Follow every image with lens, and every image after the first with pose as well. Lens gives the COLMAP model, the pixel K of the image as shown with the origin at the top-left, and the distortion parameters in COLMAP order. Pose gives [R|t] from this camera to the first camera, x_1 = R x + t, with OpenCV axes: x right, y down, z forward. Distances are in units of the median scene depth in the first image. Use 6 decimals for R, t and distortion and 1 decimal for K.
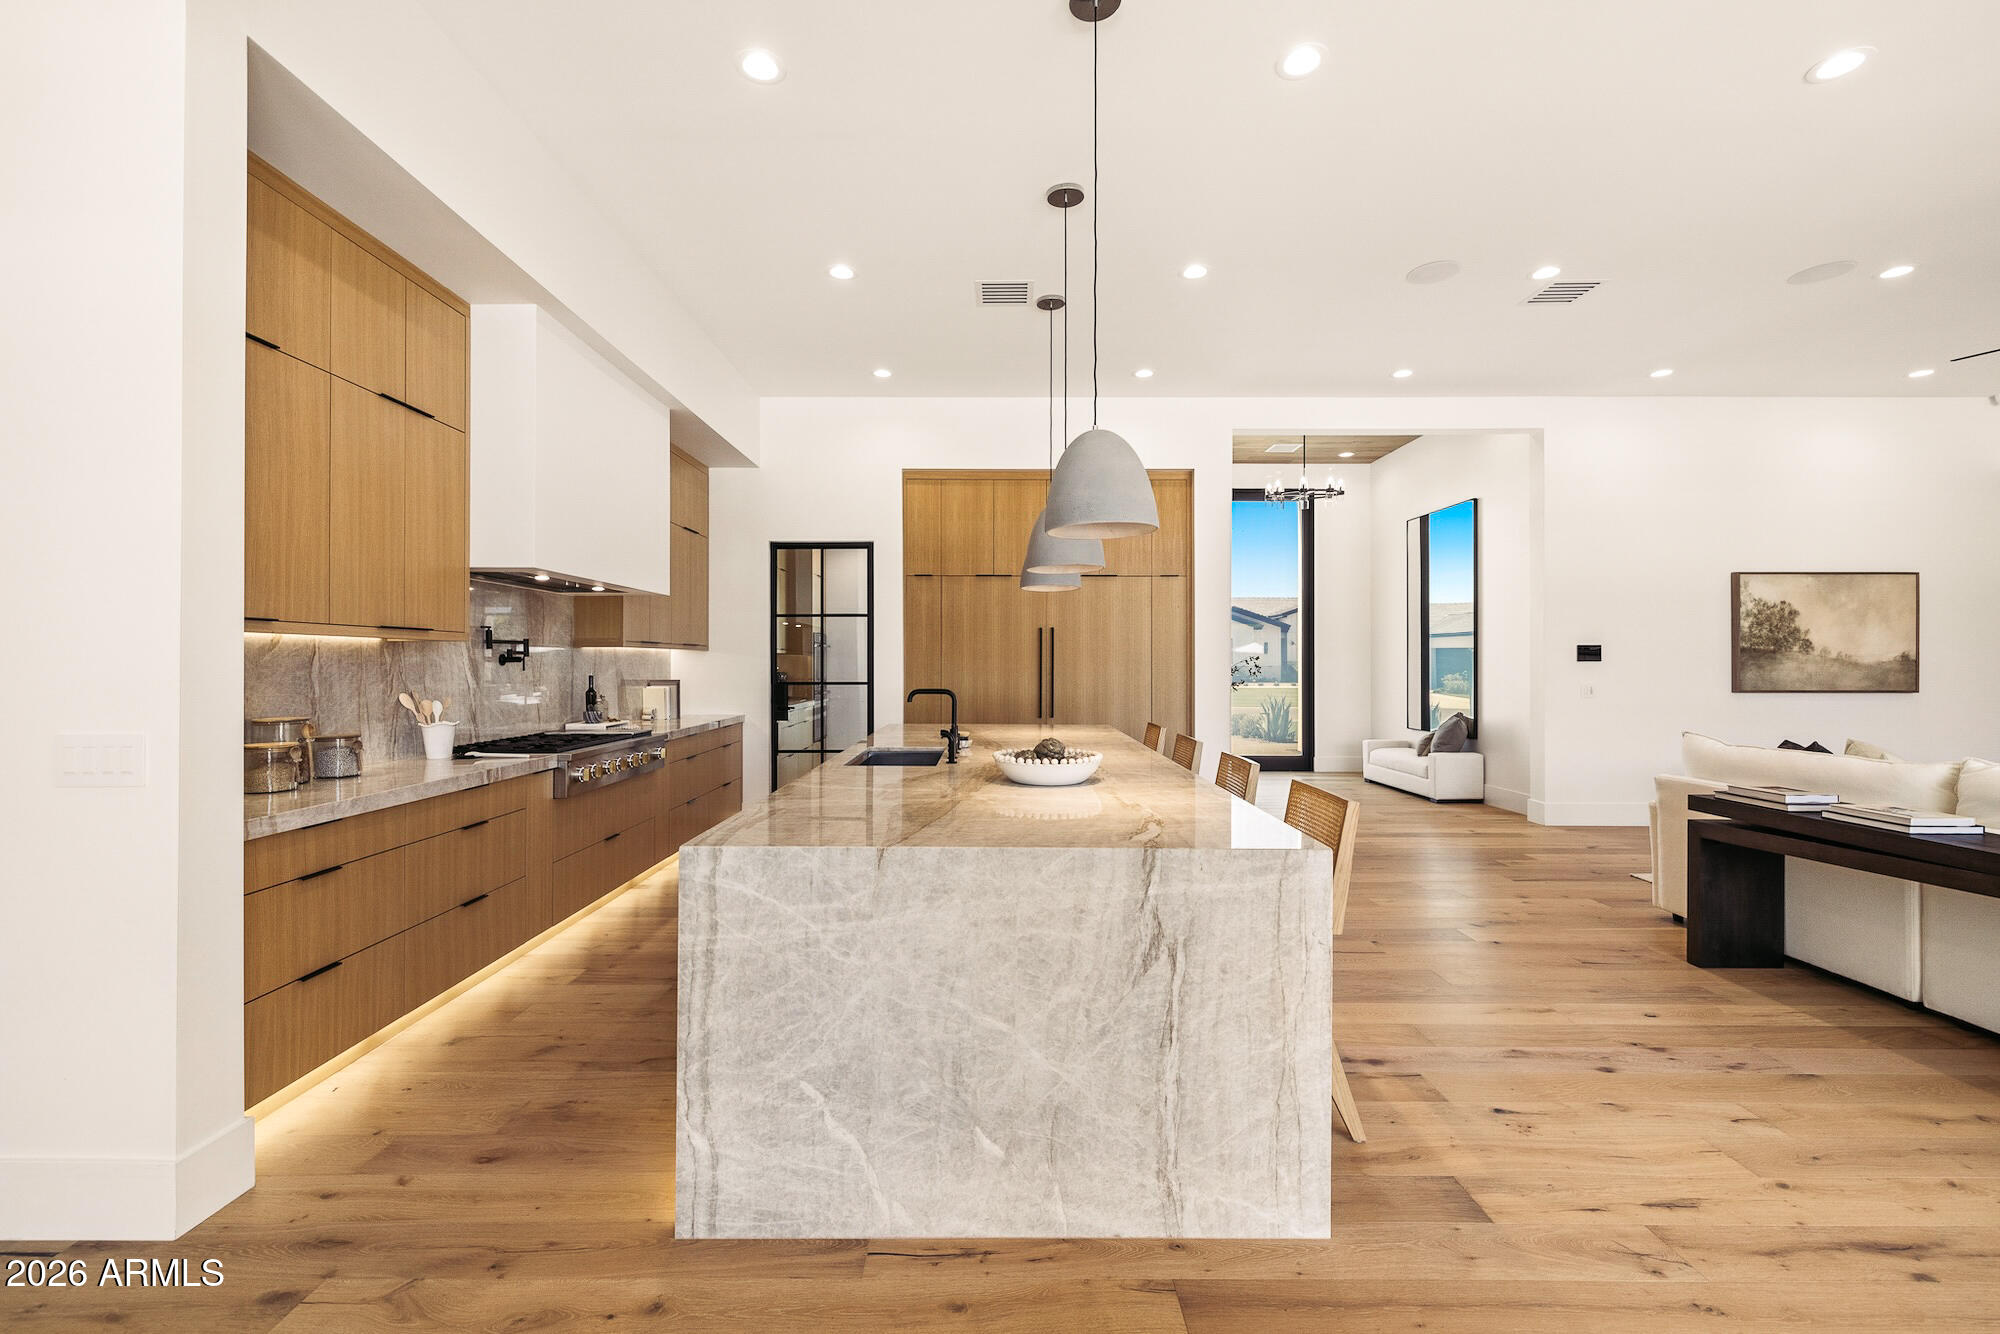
lens RADIAL K [[839.1, 0, 992.2], [0, 839.1, 668.5], [0, 0, 1]] dist [0.002258, 0.000533]
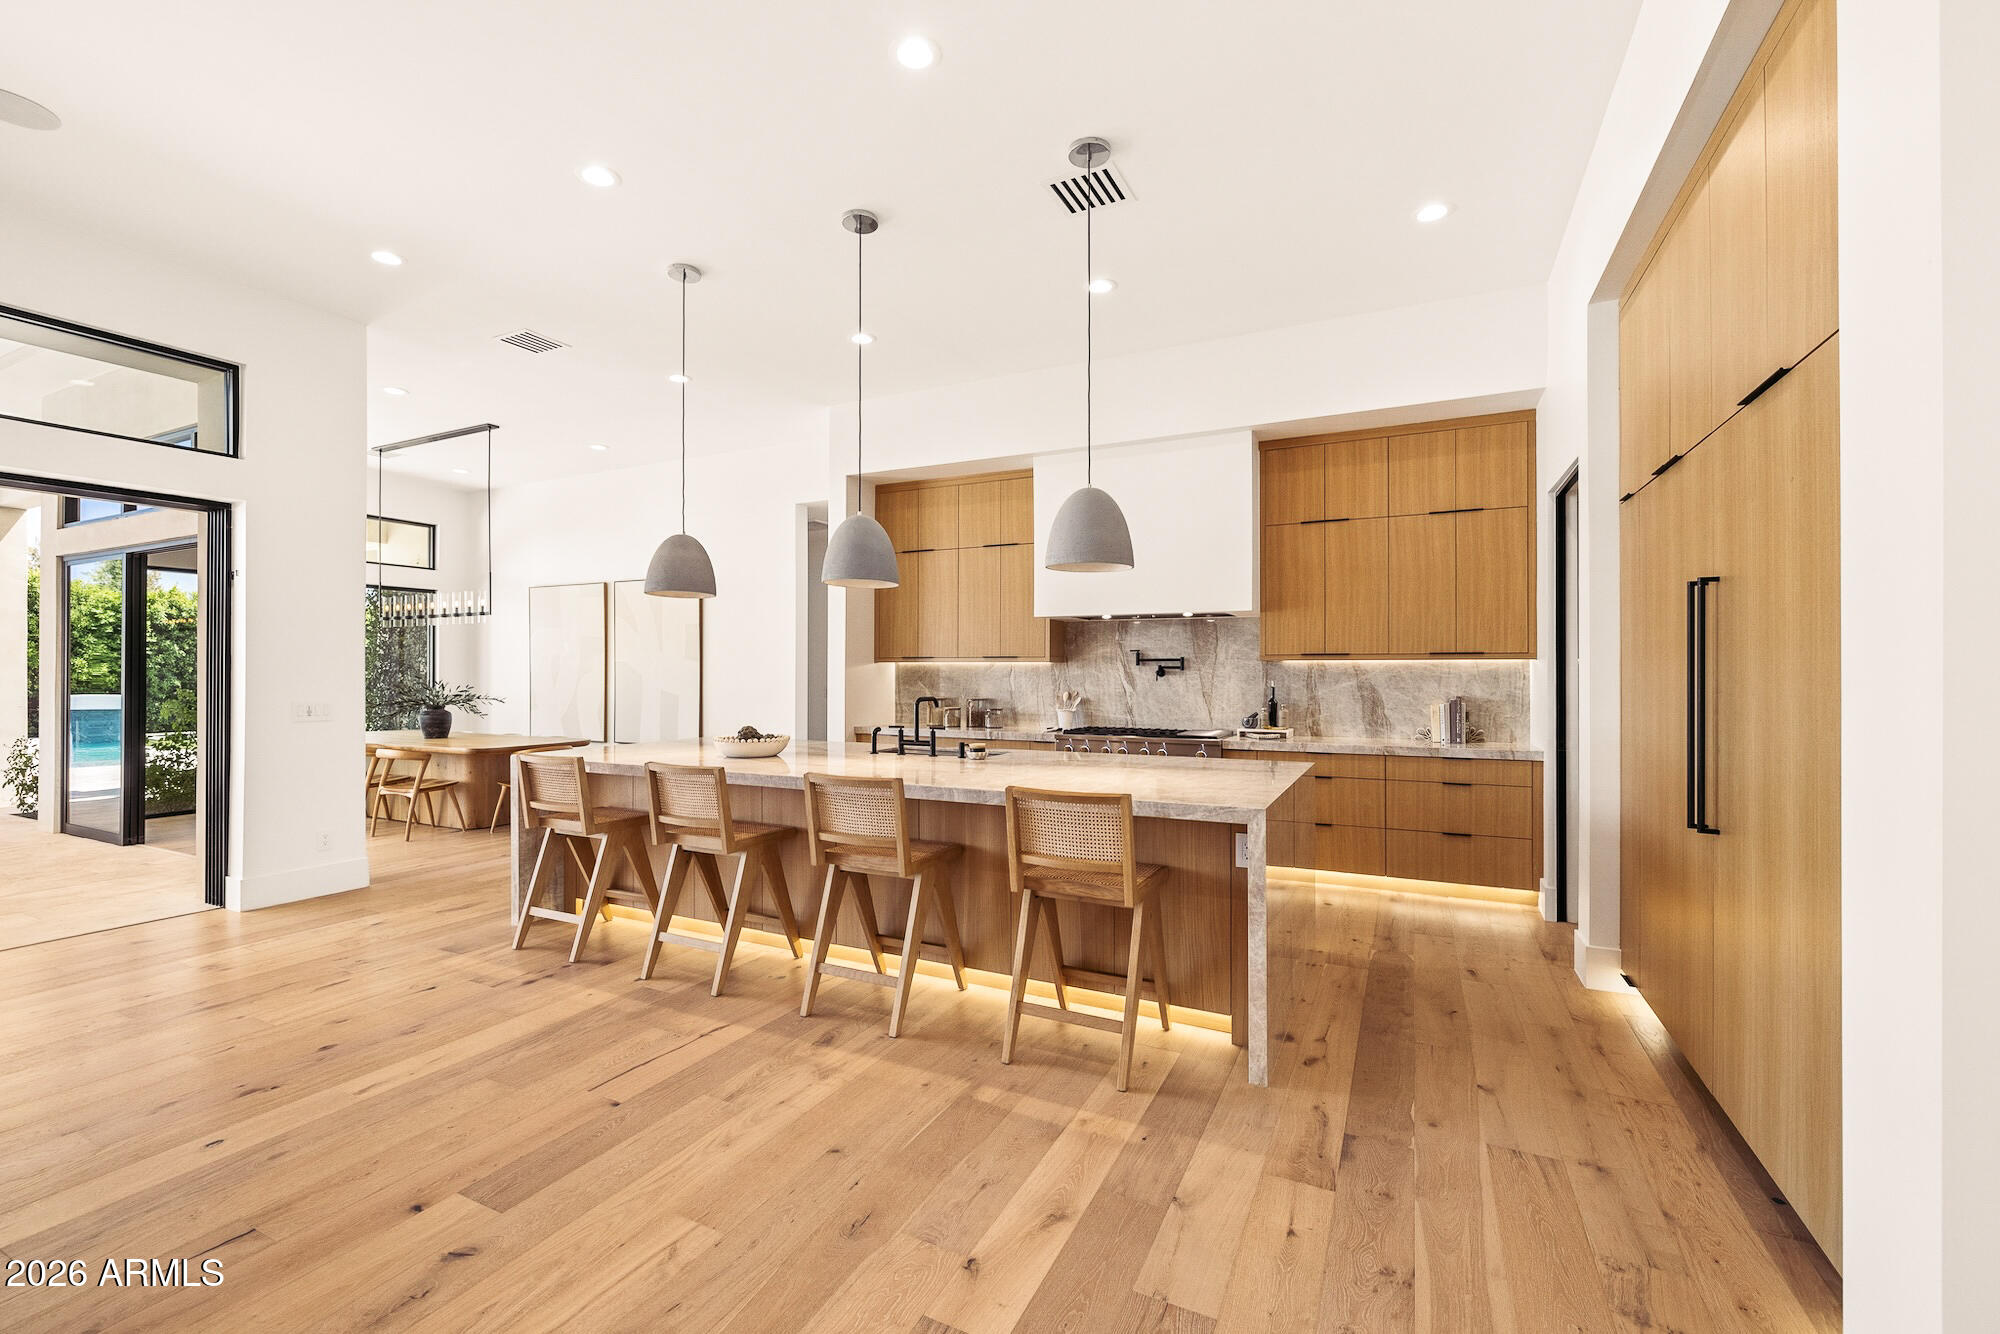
lens RADIAL K [[839.1, 0, 992.2], [0, 839.1, 668.5], [0, 0, 1]] dist [0.002258, 0.000533]
pose [[-0.447565, -0.005552, -0.894234, 0.900486], [-0.008172, 0.999964, -0.002118, -0.013912], [0.894214, 0.006360, -0.447594, 1.537285]]
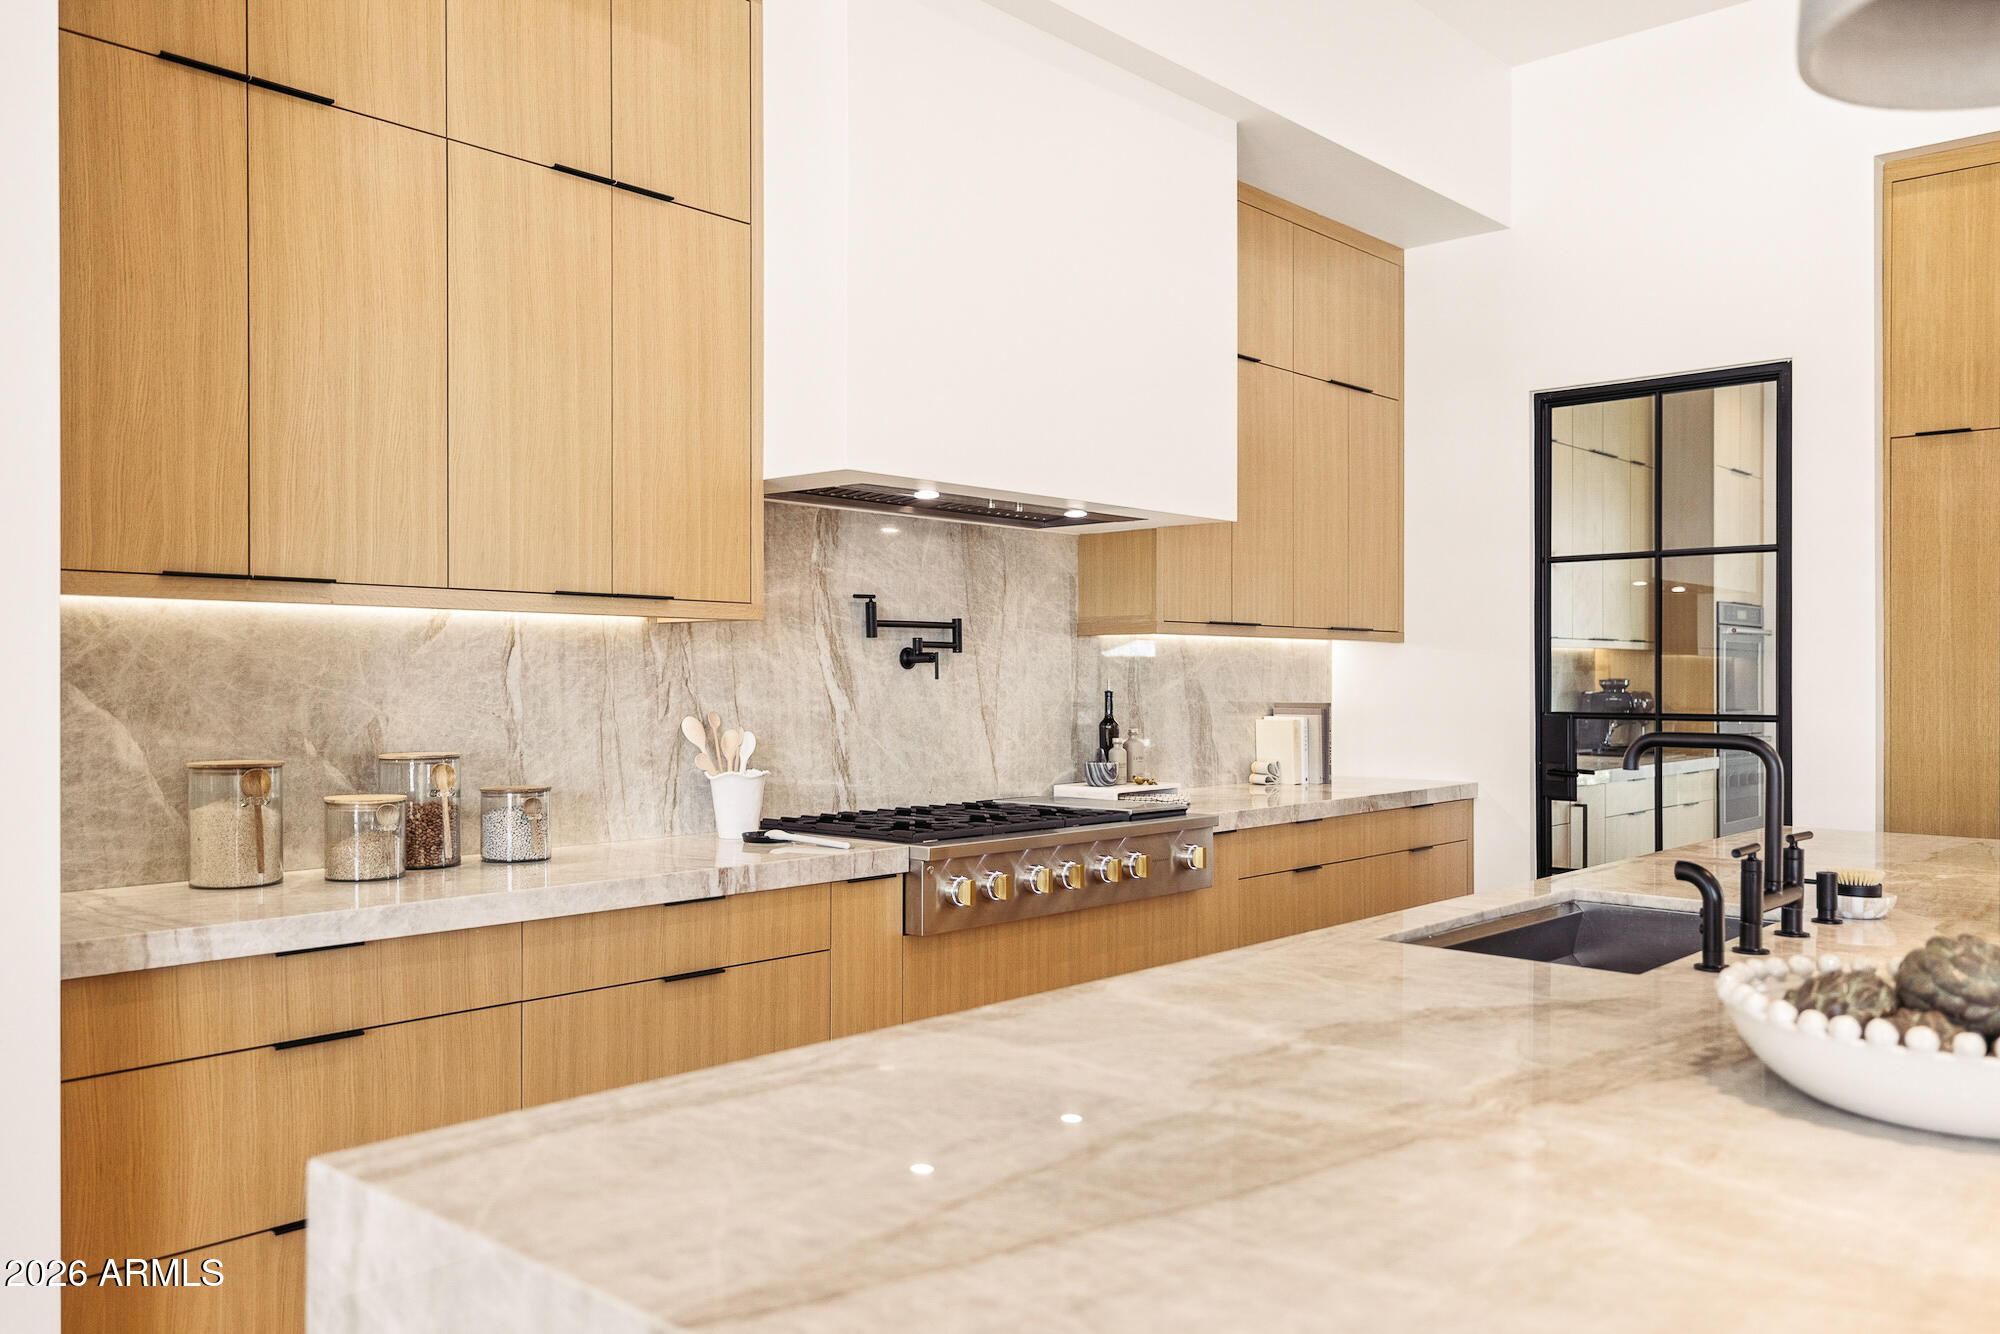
lens RADIAL K [[1528.3, 0, 993.2], [0, 1528.3, 695.3], [0, 0, 1]] dist [0.007596, 0.007133]
pose [[0.734270, 0.008586, -0.678804, 0.125540], [-0.005868, 0.999963, 0.006301, 0.007343], [0.678832, -0.000643, 0.734293, 0.364335]]
